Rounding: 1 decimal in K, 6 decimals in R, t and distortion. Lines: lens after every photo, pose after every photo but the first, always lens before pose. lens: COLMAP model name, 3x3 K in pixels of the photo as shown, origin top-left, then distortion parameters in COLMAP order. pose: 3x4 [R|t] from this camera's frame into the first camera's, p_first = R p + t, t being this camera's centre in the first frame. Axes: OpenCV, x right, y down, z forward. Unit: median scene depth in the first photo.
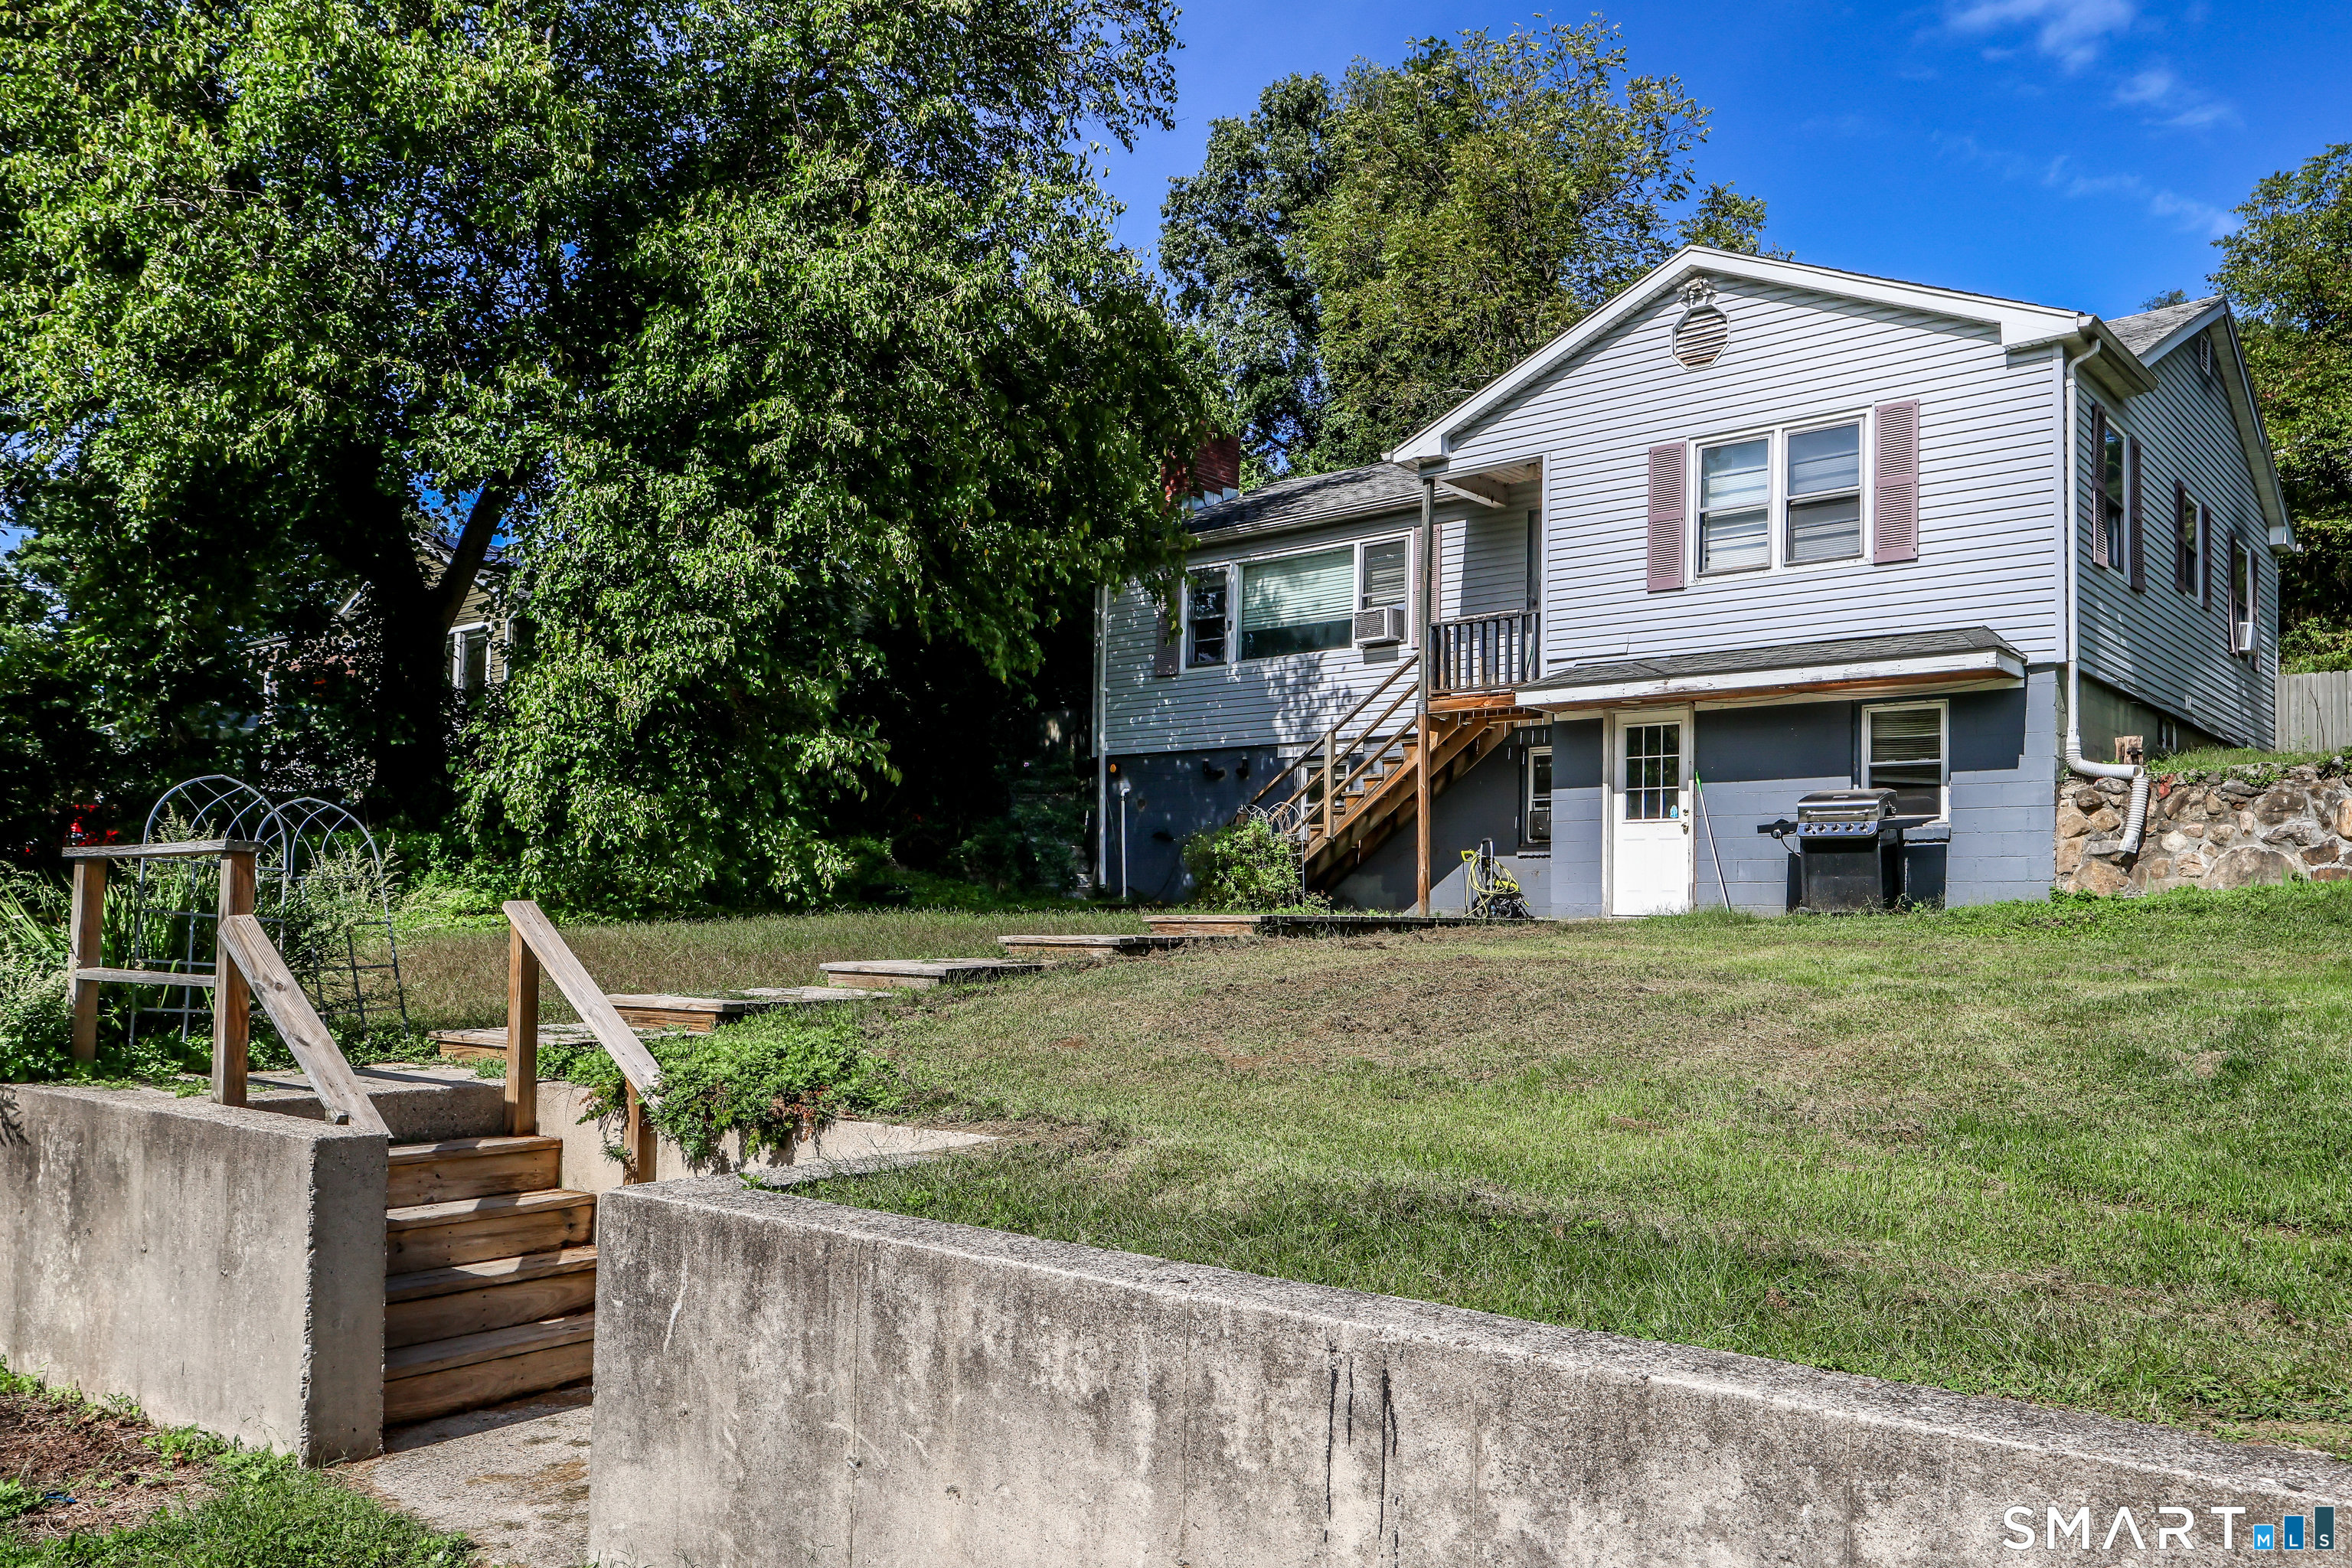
lens RADIAL K [[1641.9, 0, 1178.2], [0, 1641.9, 724.5], [0, 0, 1]] dist [0.001311, -0.001311]
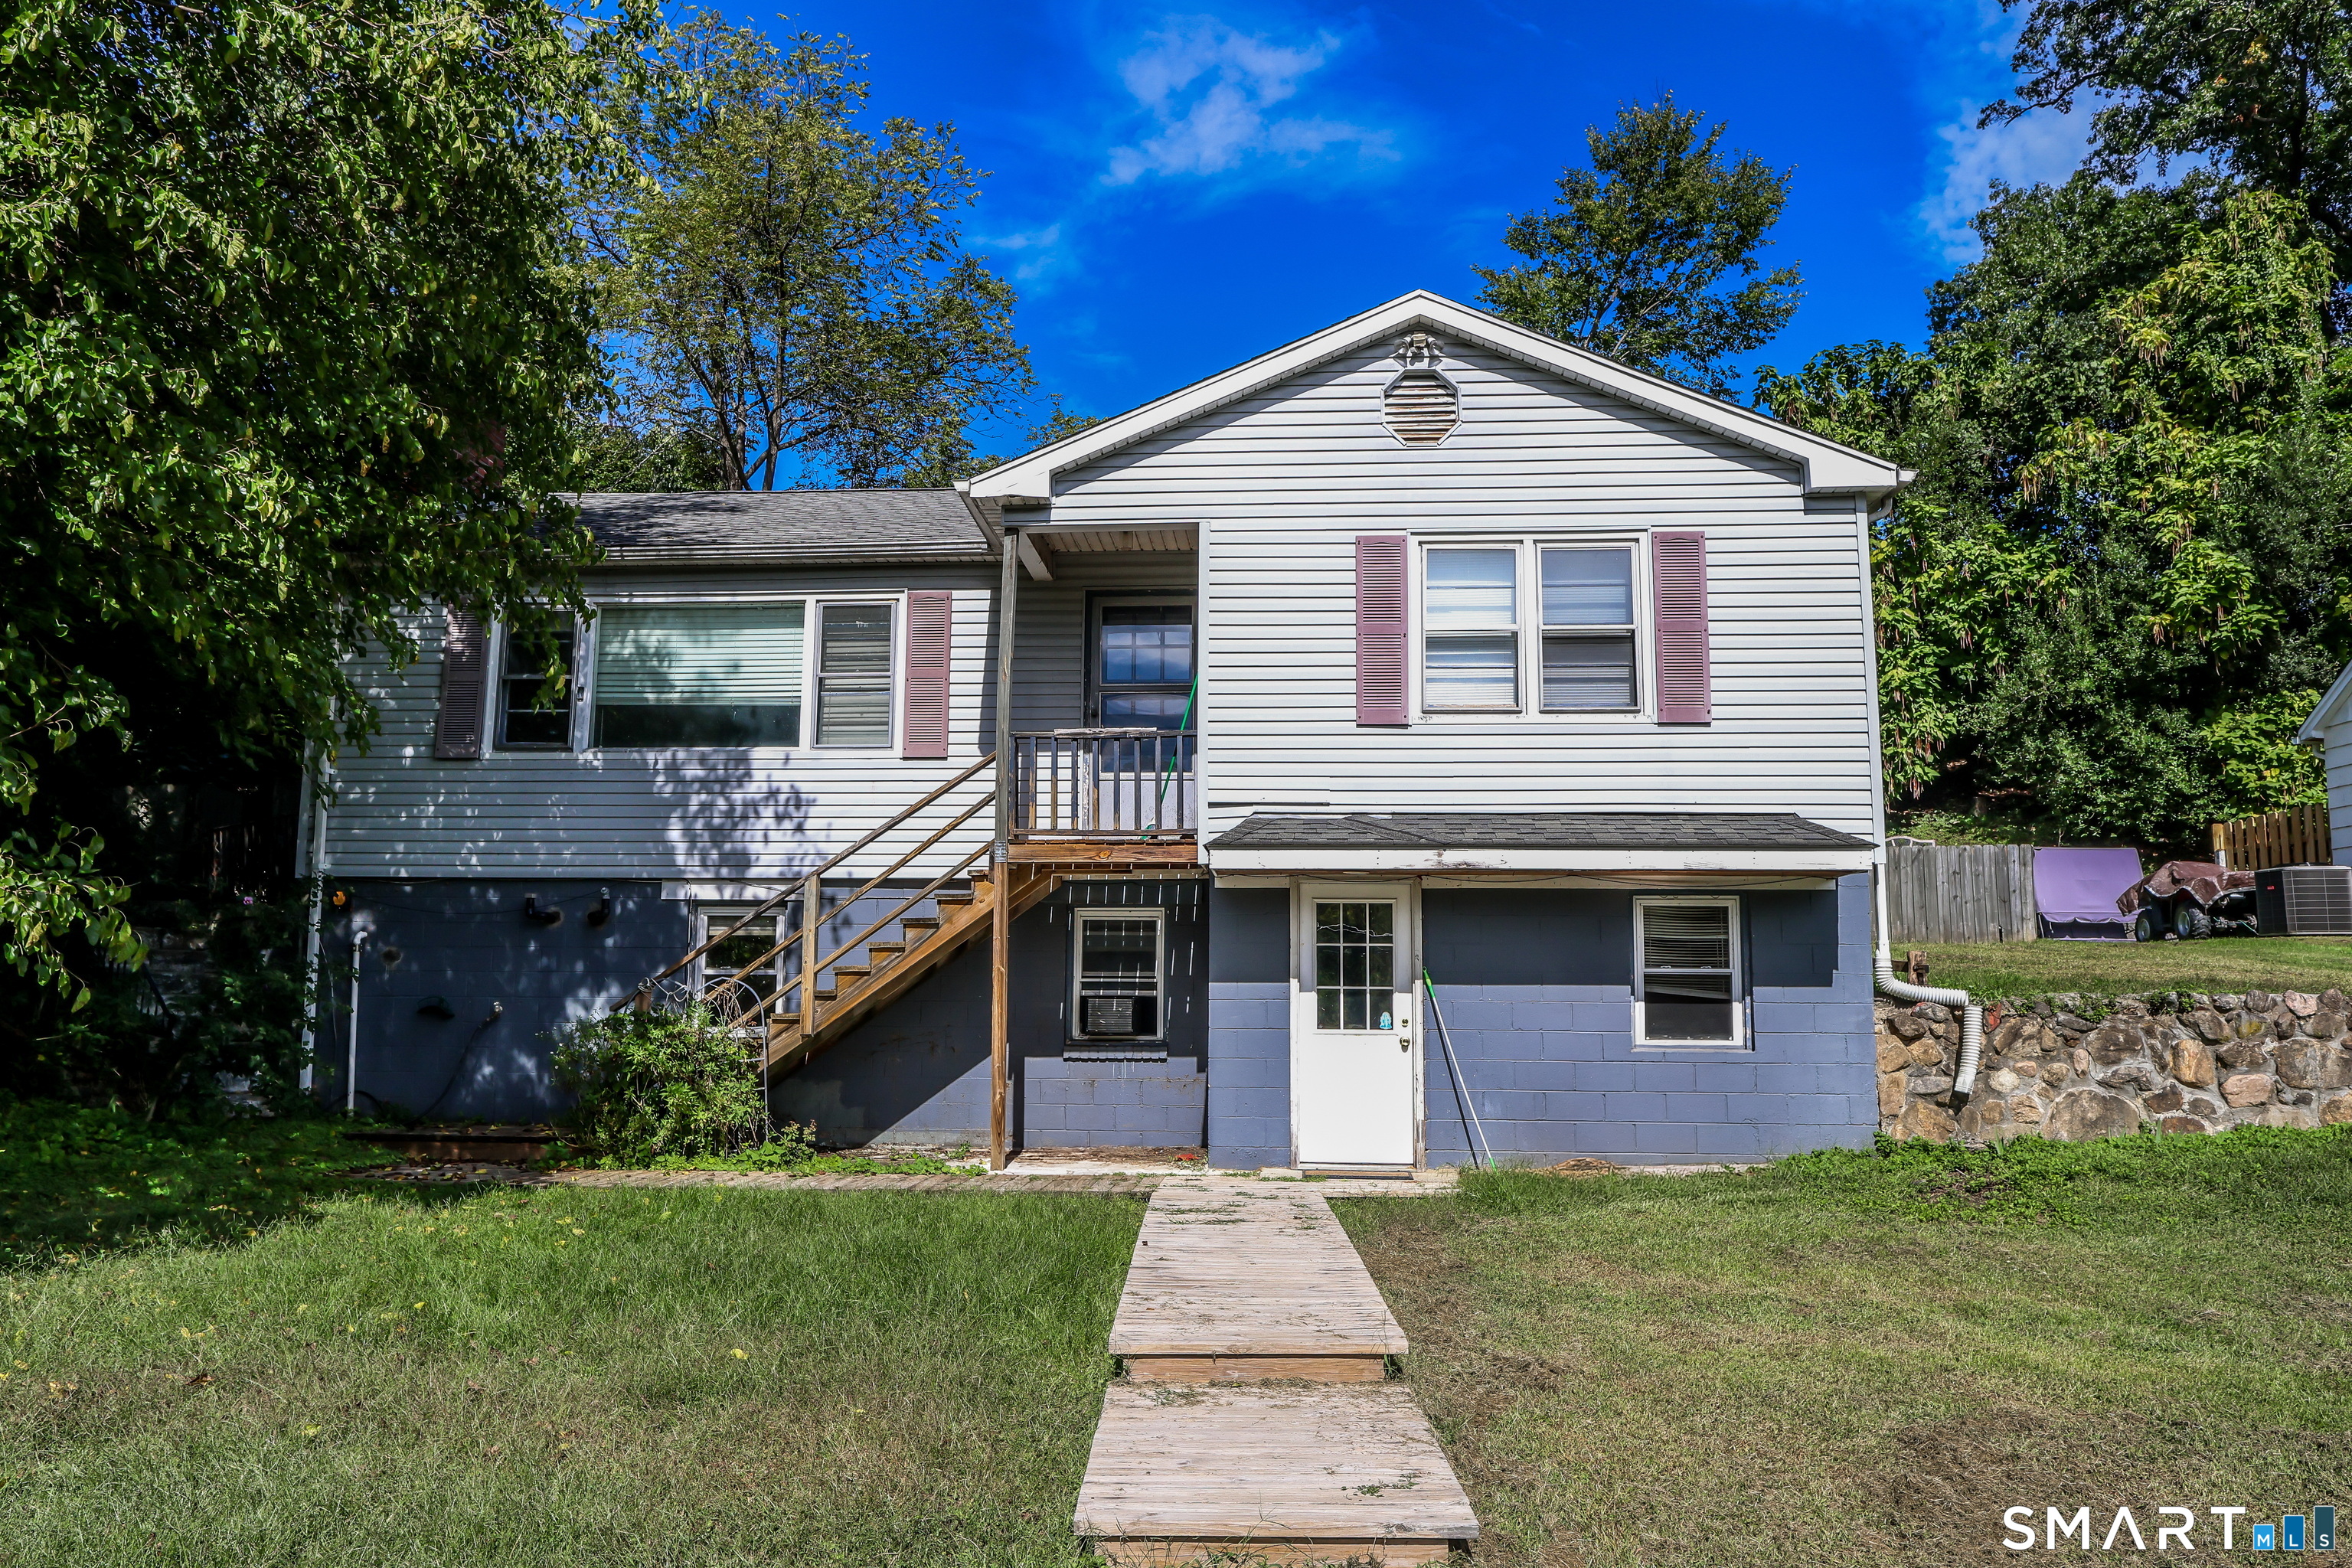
lens RADIAL K [[1641.9, 0, 1178.2], [0, 1641.9, 724.5], [0, 0, 1]] dist [0.001311, -0.001311]
pose [[0.808053, 0.092270, 0.581839, -0.226001], [-0.063405, 0.995543, -0.069820, -0.023445], [-0.585687, 0.019527, 0.810302, 0.448595]]
